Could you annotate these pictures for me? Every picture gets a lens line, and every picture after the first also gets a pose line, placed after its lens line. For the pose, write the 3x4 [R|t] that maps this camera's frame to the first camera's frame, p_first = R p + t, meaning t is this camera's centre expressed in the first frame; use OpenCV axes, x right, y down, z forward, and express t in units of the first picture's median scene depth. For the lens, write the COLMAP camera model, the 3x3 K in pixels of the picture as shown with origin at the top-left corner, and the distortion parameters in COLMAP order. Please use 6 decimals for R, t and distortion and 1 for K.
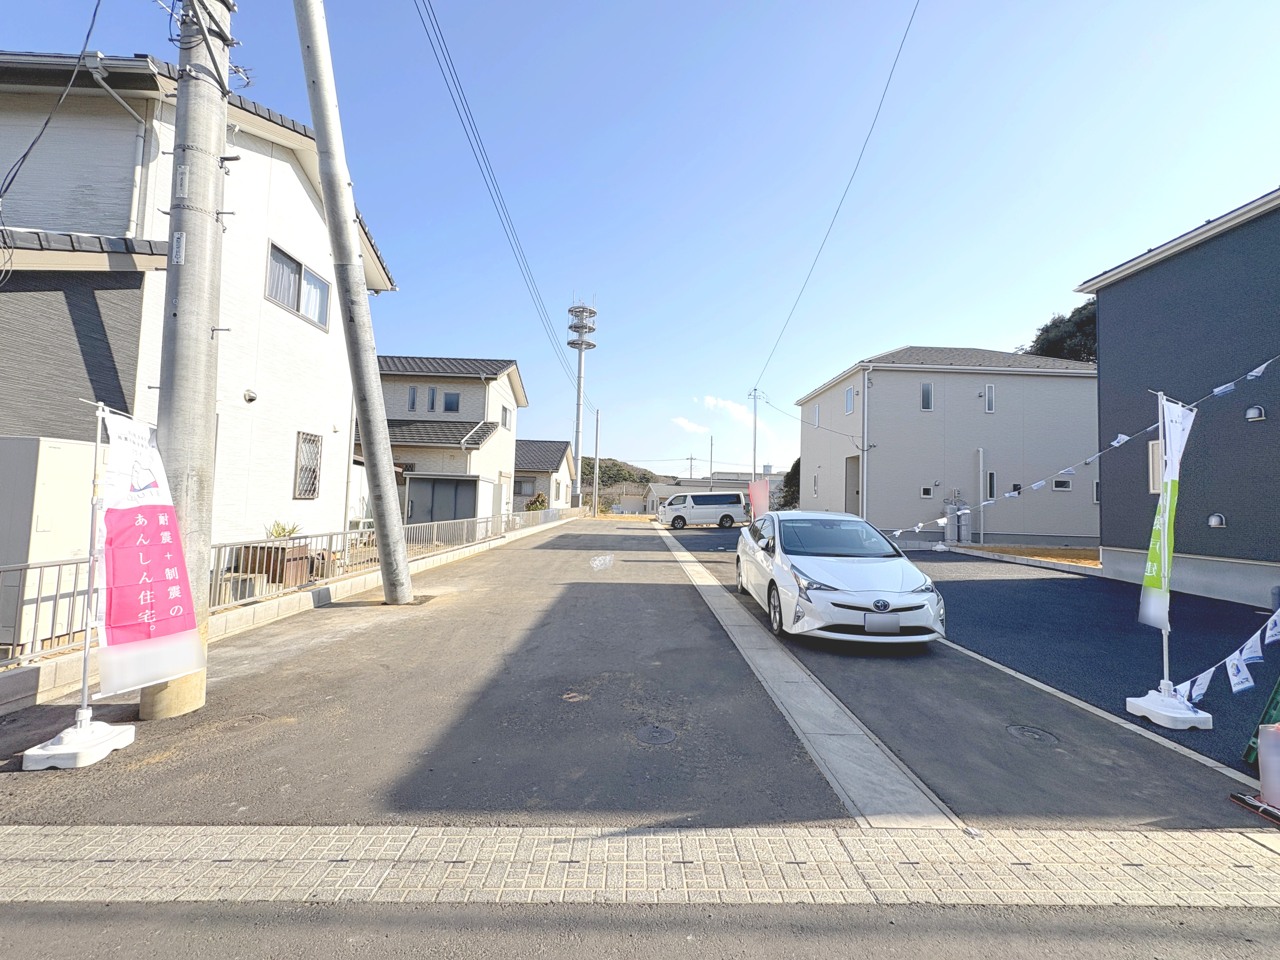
lens RADIAL K [[507.8, 0, 641.4], [0, 507.8, 475.7], [0, 0, 1]] dist [-0.001787, 0.000406]
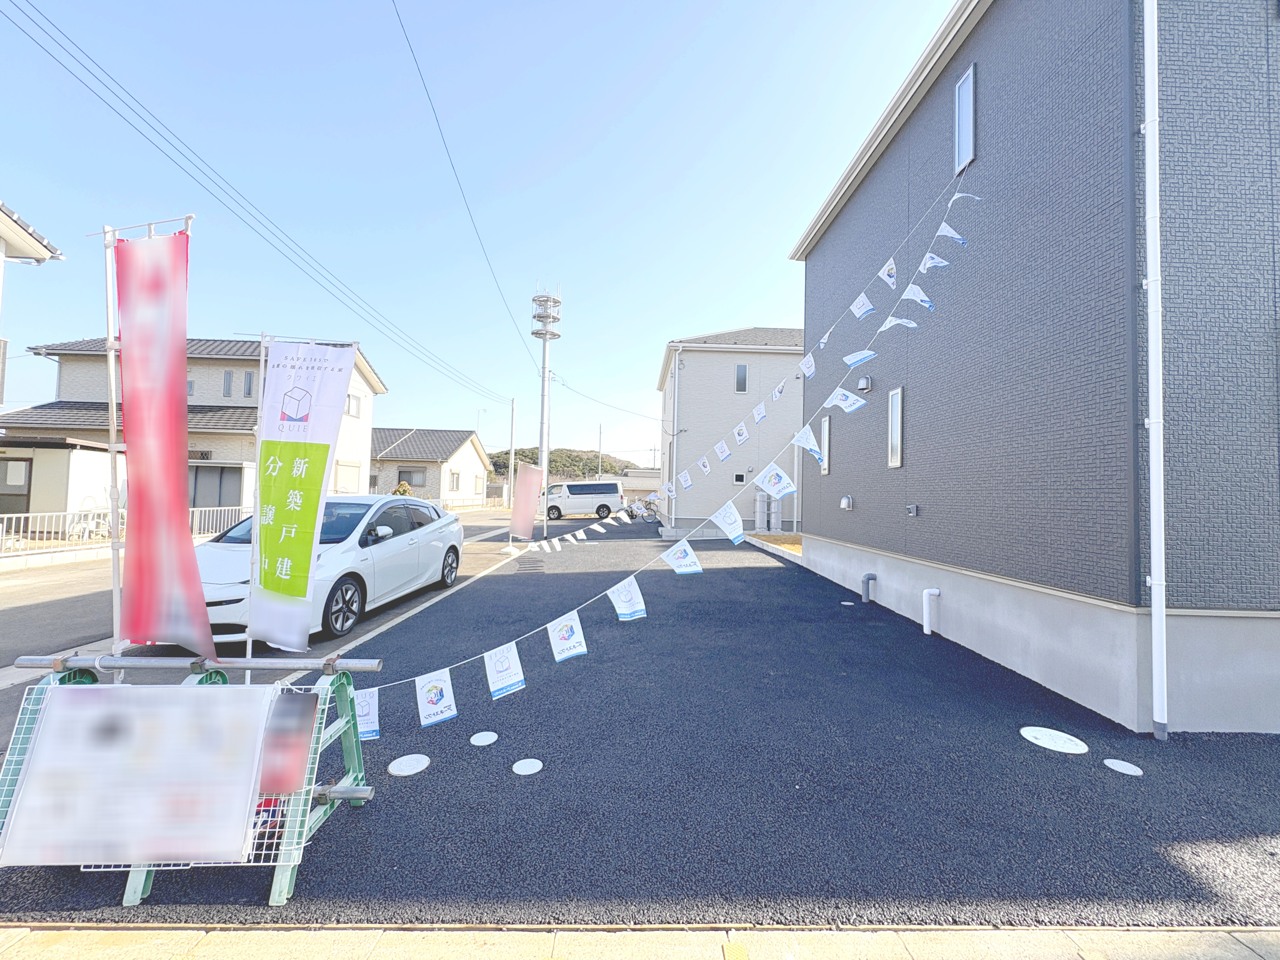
lens RADIAL K [[507.8, 0, 640.5], [0, 507.8, 477.5], [0, 0, 1]] dist [-0.001787, 0.000406]
pose [[0.999970, -0.004247, 0.006524, 0.353001], [0.004124, 0.999815, 0.018784, 0.010885], [-0.006603, -0.018757, 0.999802, 0.041908]]
